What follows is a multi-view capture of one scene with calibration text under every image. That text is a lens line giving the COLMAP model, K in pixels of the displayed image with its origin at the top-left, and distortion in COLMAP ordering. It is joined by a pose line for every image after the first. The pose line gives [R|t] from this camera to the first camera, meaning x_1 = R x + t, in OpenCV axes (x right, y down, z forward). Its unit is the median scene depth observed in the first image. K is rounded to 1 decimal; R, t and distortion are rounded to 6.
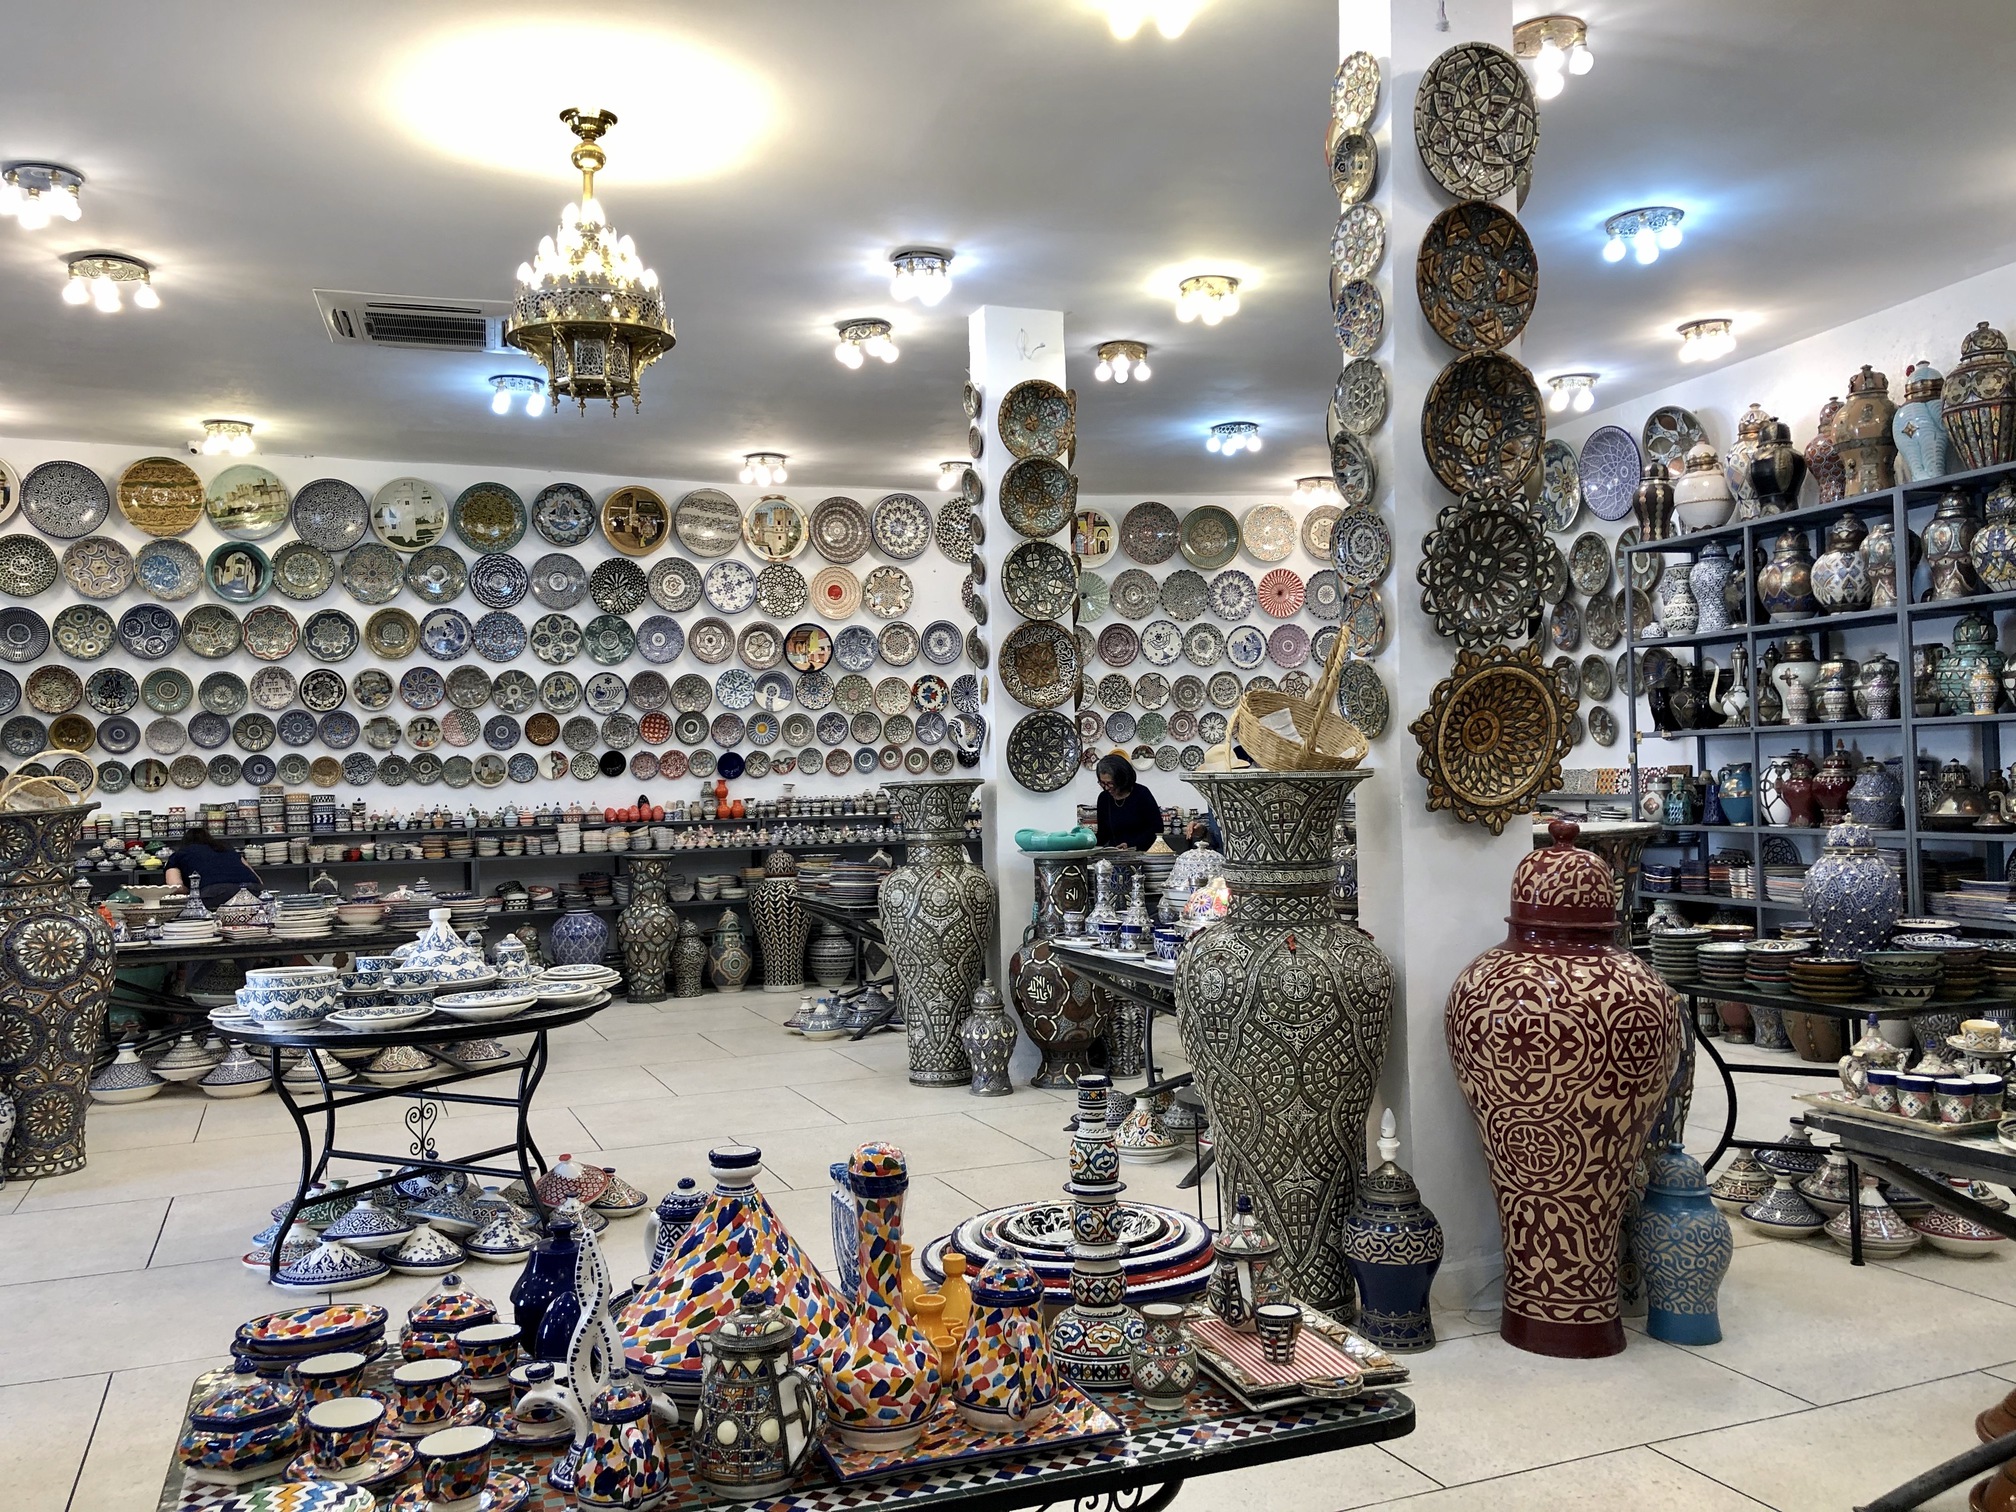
lens RADIAL K [[1643.4, 0, 1003.4], [0, 1643.4, 736.6], [0, 0, 1]] dist [0.059553, -0.094842]
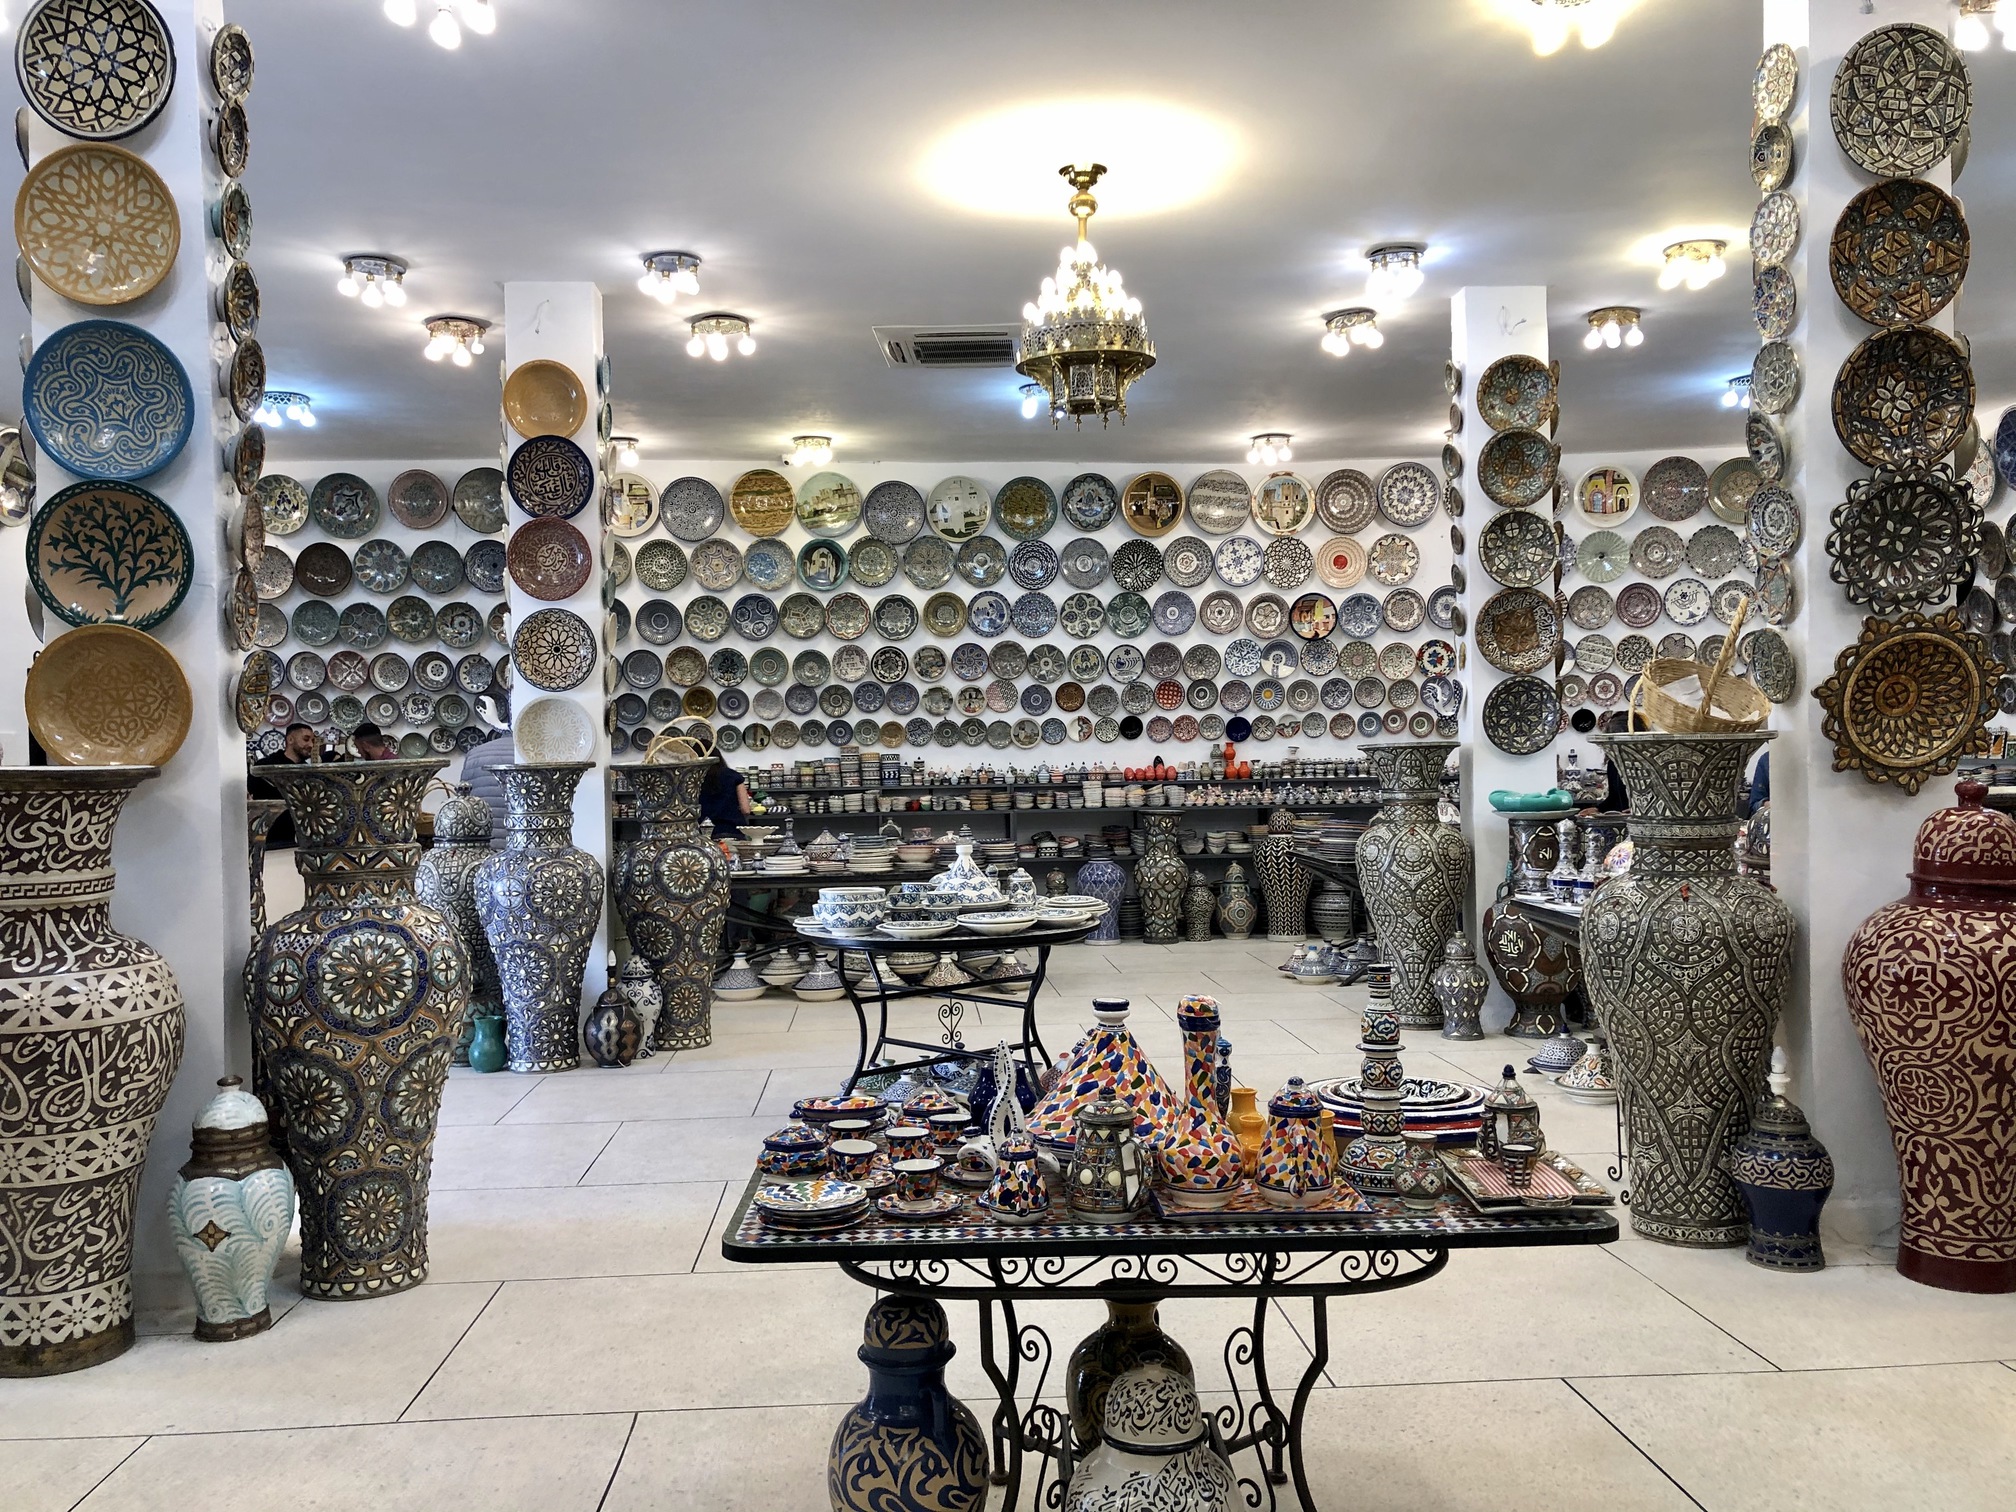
lens RADIAL K [[1651.3, 0, 988.6], [0, 1651.3, 745.2], [0, 0, 1]] dist [0.008551, 0.012376]
pose [[0.942942, 0.003439, -0.332939, 0.066789], [0.005537, 0.999646, 0.026007, -0.001342], [0.332911, -0.026366, 0.942590, -0.114422]]
